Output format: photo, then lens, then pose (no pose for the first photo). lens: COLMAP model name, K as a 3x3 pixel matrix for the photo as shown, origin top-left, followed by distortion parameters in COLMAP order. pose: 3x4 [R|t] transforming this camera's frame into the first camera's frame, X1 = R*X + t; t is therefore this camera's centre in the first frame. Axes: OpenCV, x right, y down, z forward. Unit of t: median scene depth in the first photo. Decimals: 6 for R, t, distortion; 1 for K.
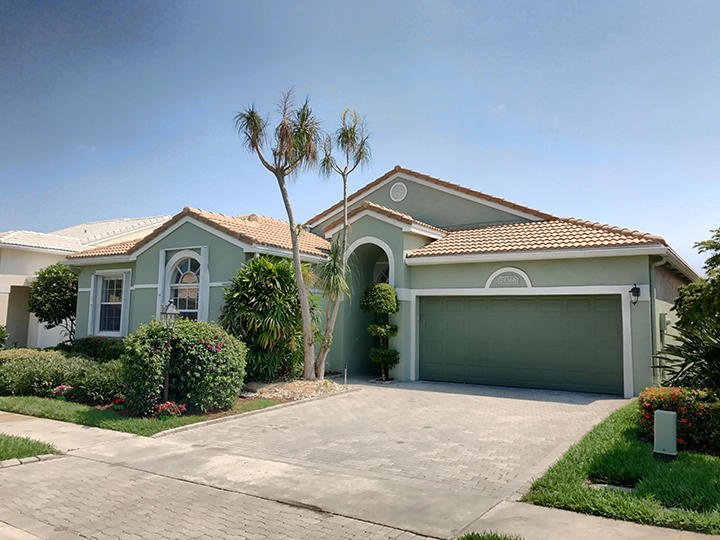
lens RADIAL K [[607.4, 0, 360.0], [0, 607.4, 270.0], [0, 0, 1]] dist [0.000553, -0.002467]
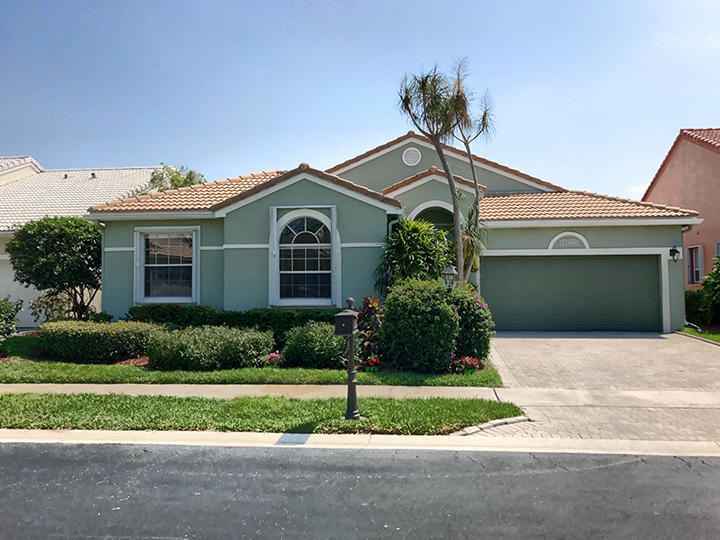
lens RADIAL K [[607.4, 0, 360.0], [0, 607.4, 270.0], [0, 0, 1]] dist [0.000553, -0.002467]
pose [[0.893114, -0.015639, 0.449559, -0.628587], [-0.018540, 0.997266, 0.071525, -0.006996], [-0.449448, -0.072215, 0.890383, 0.106700]]
